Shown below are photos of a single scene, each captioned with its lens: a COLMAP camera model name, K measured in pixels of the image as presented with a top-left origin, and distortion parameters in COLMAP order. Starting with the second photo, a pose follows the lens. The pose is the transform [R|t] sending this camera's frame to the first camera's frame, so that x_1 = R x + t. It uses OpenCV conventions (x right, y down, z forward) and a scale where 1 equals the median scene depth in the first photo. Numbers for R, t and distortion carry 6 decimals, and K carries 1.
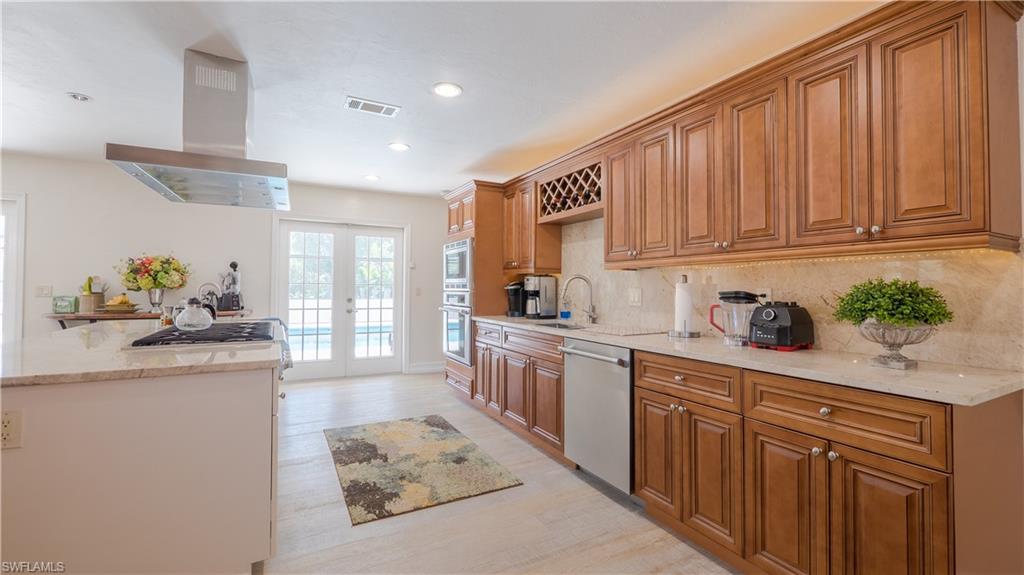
lens RADIAL K [[430.2, 0, 512.9], [0, 430.2, 287.0], [0, 0, 1]] dist [-0.006599, 0.001001]
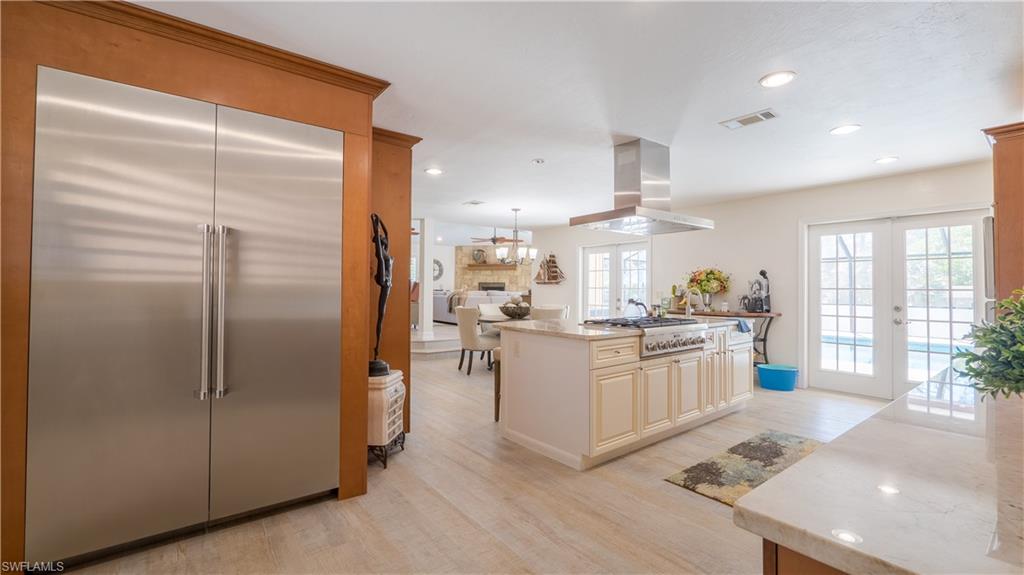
lens RADIAL K [[430.2, 0, 510.2], [0, 430.2, 284.1], [0, 0, 1]] dist [-0.006599, 0.001001]
pose [[0.160363, -0.017688, -0.986900, 0.541178], [-0.004760, 0.999814, -0.018693, 0.004121], [0.987047, 0.007695, 0.160249, 0.231167]]
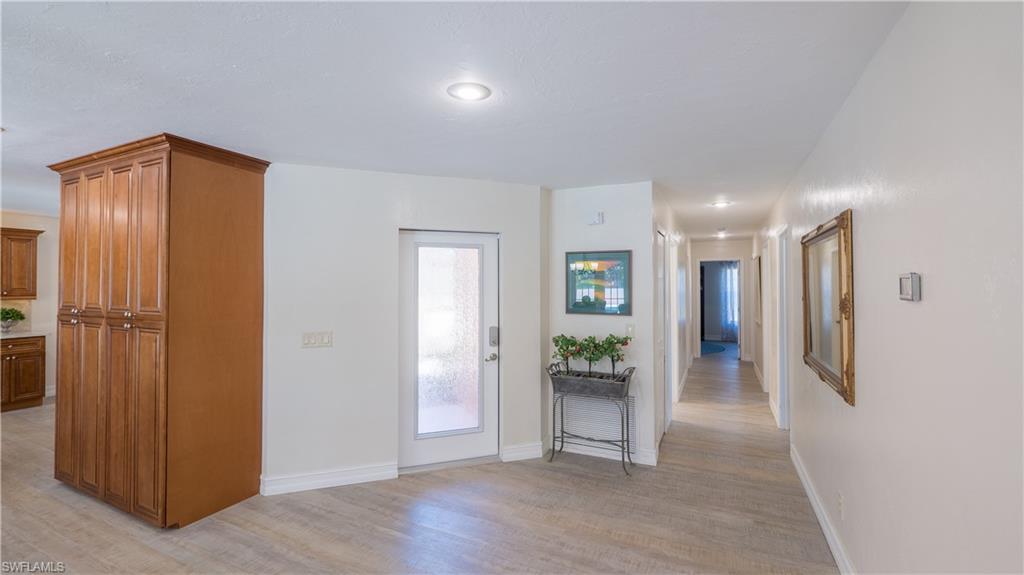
lens RADIAL K [[430.2, 0, 510.8], [0, 430.2, 281.7], [0, 0, 1]] dist [-0.006599, 0.001001]
pose [[-0.581896, 0.009112, 0.813212, -1.347479], [-0.001759, 0.999921, -0.012463, -0.061561], [-0.813261, -0.008683, -0.581834, -0.088213]]
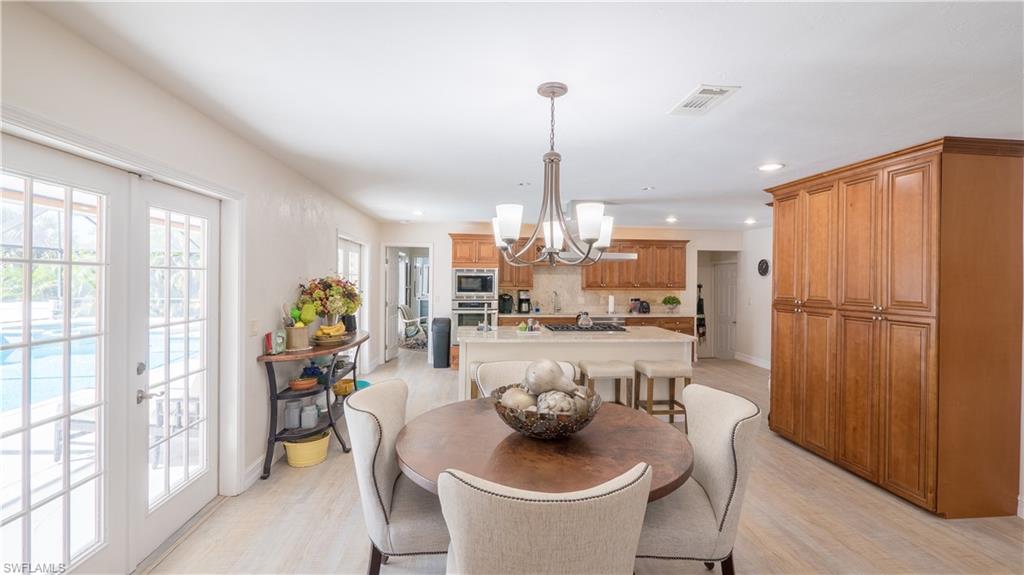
lens RADIAL K [[430.2, 0, 515.1], [0, 430.2, 281.0], [0, 0, 1]] dist [-0.006599, 0.001001]
pose [[0.389675, -0.002646, 0.920949, -1.390988], [-0.006335, 0.999965, 0.005553, -0.064865], [-0.920931, -0.007998, 0.389645, 0.238365]]
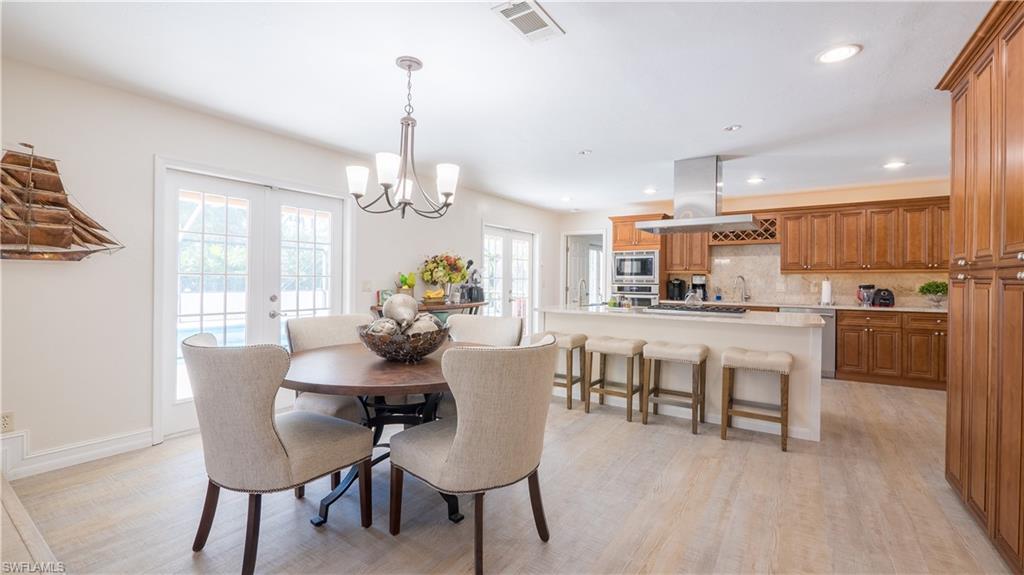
lens RADIAL K [[430.2, 0, 510.7], [0, 430.2, 281.0], [0, 0, 1]] dist [-0.006599, 0.001001]
pose [[0.886586, 0.002789, 0.462555, -1.109695], [-0.005063, 0.999980, 0.003677, -0.004576], [-0.462535, -0.005602, 0.886583, -0.117497]]
